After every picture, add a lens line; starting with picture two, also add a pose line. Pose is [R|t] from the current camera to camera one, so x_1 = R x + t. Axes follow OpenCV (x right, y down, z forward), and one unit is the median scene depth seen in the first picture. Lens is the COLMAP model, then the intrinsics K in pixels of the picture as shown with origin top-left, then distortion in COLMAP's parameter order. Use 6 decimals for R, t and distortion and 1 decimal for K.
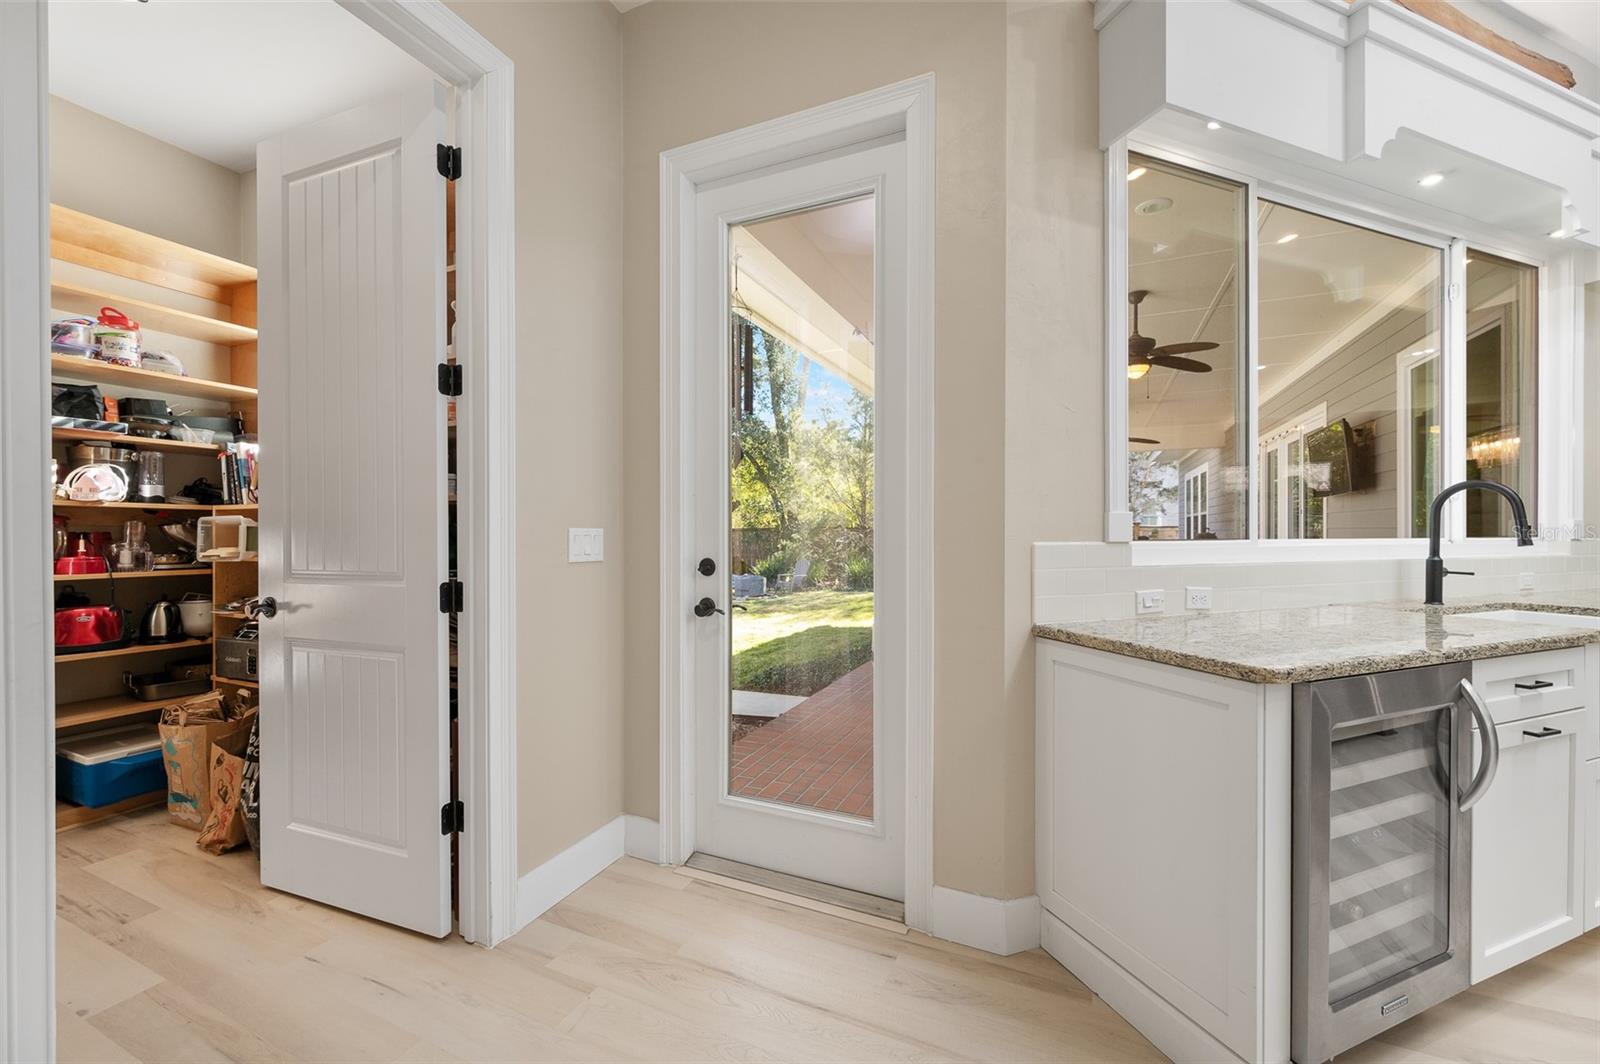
lens RADIAL K [[634.4, 0, 803.0], [0, 634.4, 535.0], [0, 0, 1]] dist [-0.000555, -0.000016]
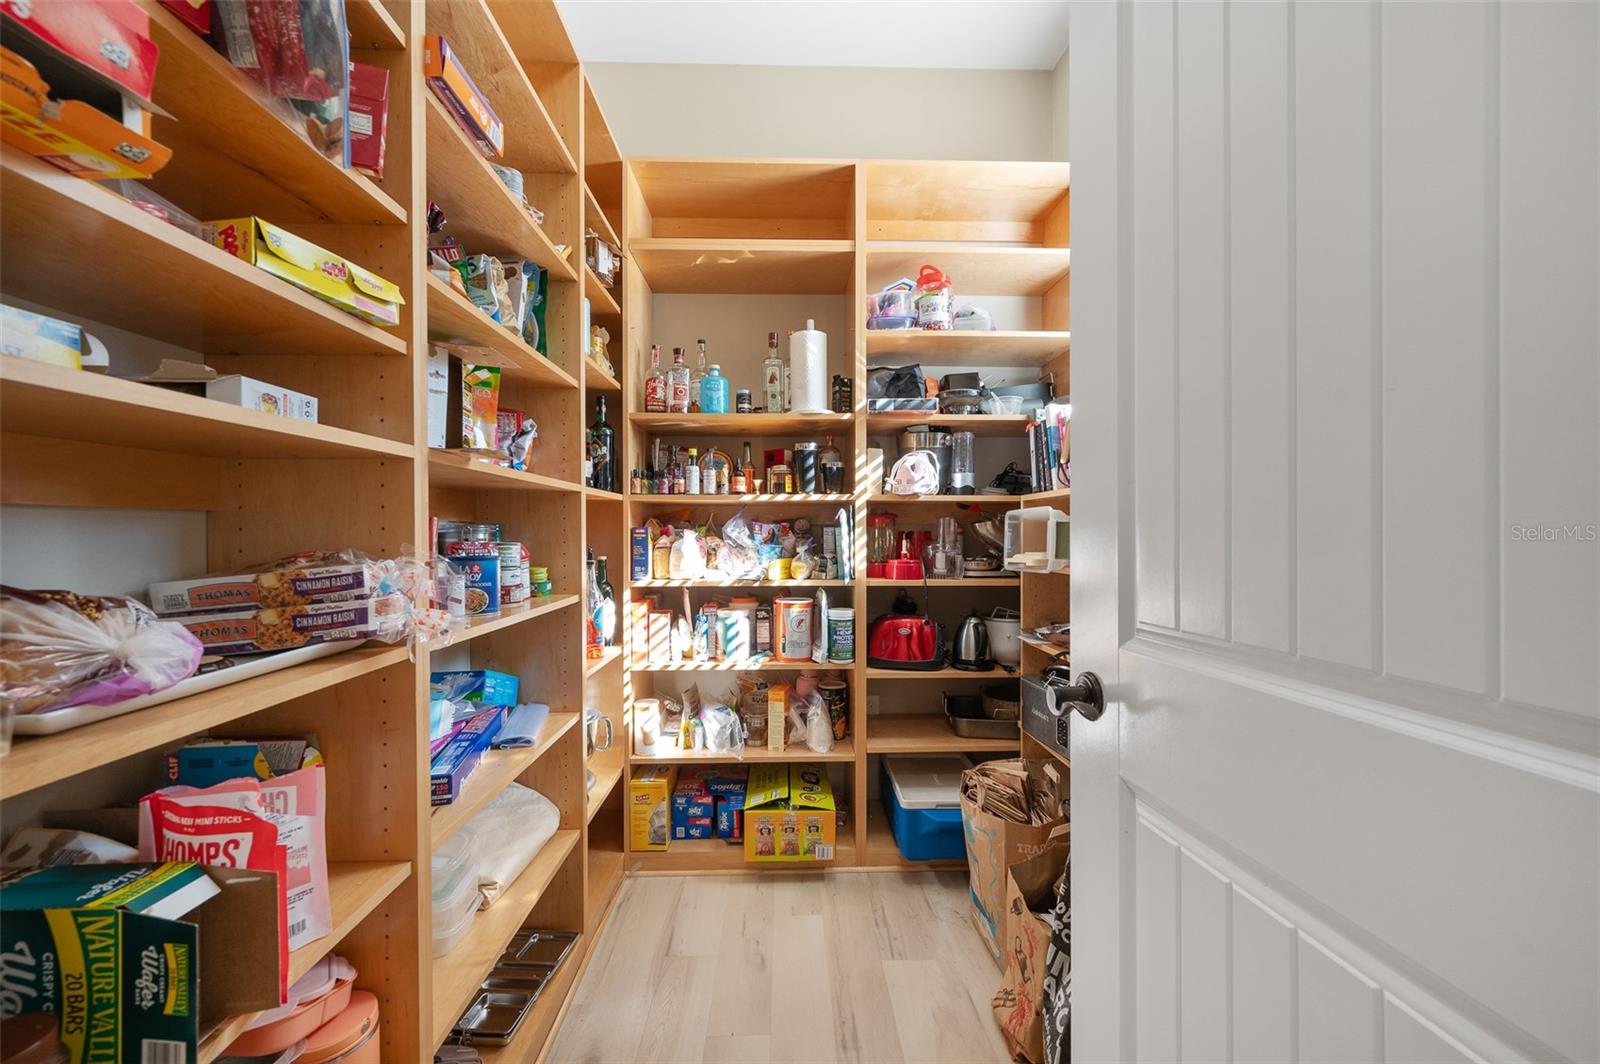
lens RADIAL K [[642.4, 0, 799.6], [0, 642.4, 539.2], [0, 0, 1]] dist [0.001044, 0.000039]
pose [[0.445918, 0.008471, -0.895034, -0.383100], [0.000820, 0.999951, 0.009873, -0.002252], [0.895074, -0.005137, 0.445889, 0.445925]]
